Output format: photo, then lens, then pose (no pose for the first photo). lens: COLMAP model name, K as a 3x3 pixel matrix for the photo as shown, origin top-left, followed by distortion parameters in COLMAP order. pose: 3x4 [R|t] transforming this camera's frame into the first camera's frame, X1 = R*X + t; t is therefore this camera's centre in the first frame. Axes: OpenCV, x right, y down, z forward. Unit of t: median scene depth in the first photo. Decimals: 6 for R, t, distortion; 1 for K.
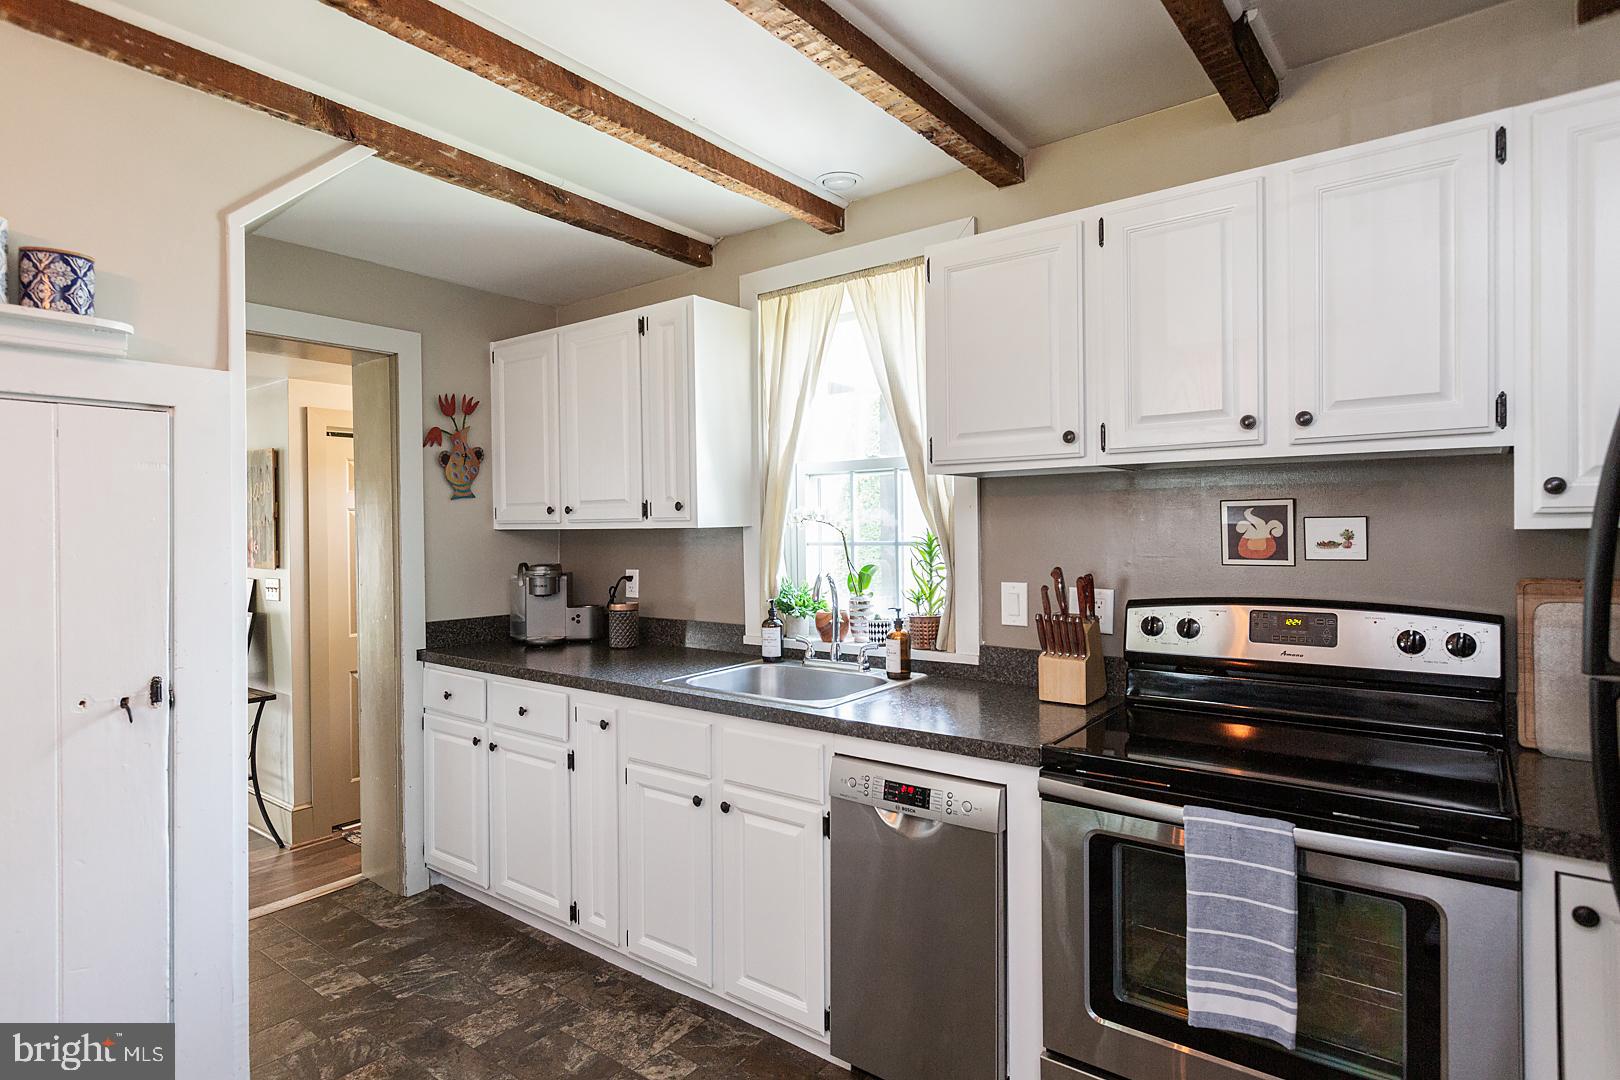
lens RADIAL K [[864.9, 0, 810.4], [0, 864.9, 530.2], [0, 0, 1]] dist [0.004156, 0.000681]
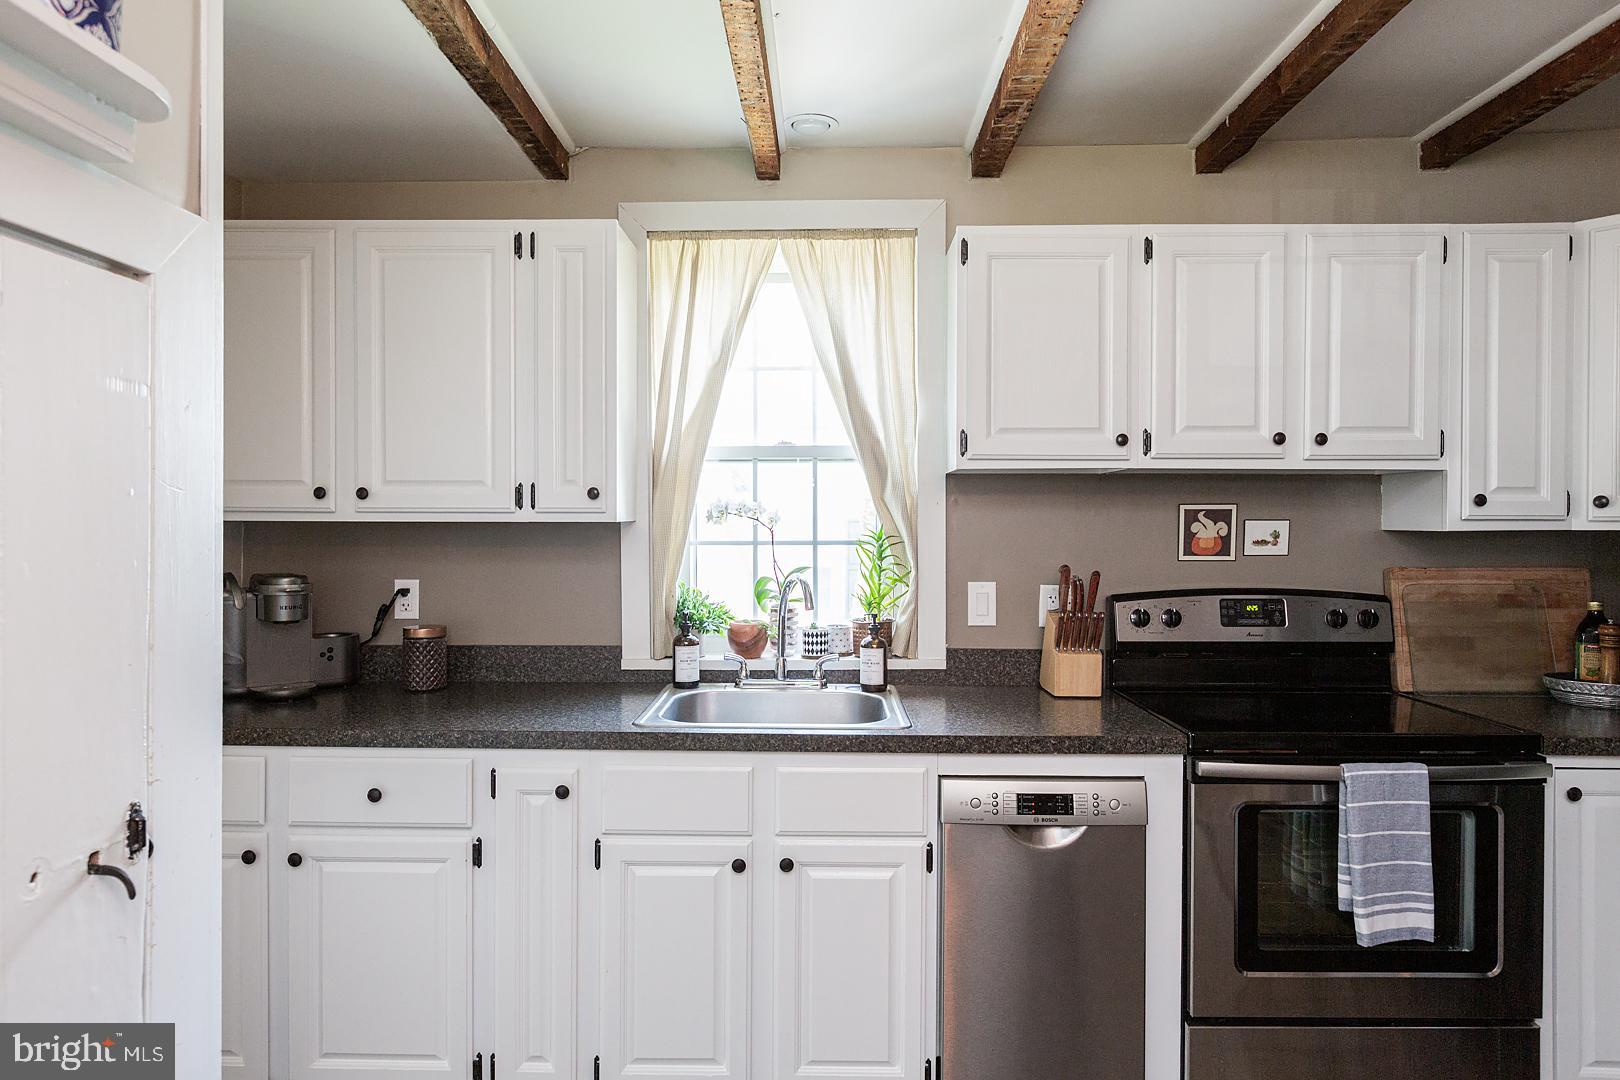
lens RADIAL K [[966.5, 0, 812.3], [0, 966.5, 531.2], [0, 0, 1]] dist [-0.002166, -0.001486]
pose [[0.803642, 0.007532, 0.595066, -0.611320], [-0.007752, 0.999968, -0.002187, 0.007144], [-0.595063, -0.002855, 0.803674, 0.249172]]
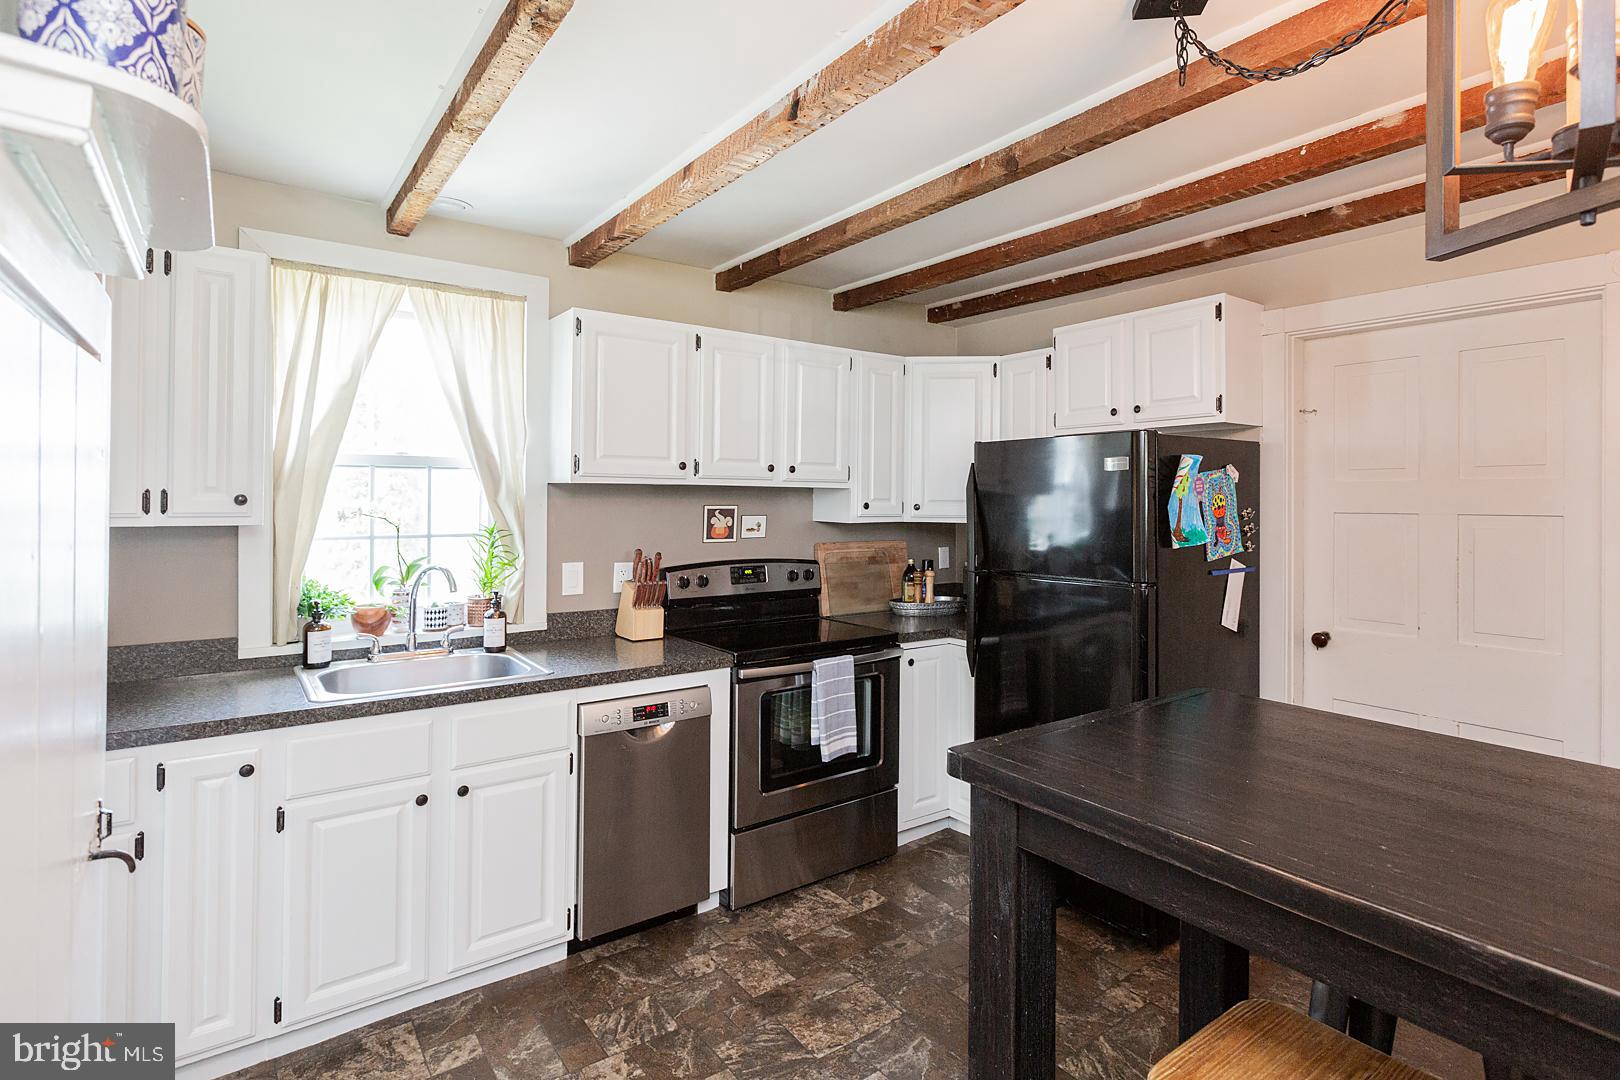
lens RADIAL K [[811.4, 0, 863.7], [0, 811.4, 495.4], [0, 0, 1]] dist [-0.000628, 0.000194]
pose [[0.245158, 0.016250, 0.969347, -0.928880], [-0.007592, 0.999861, -0.014841, -0.030062], [-0.969453, -0.003721, 0.245247, 0.276162]]
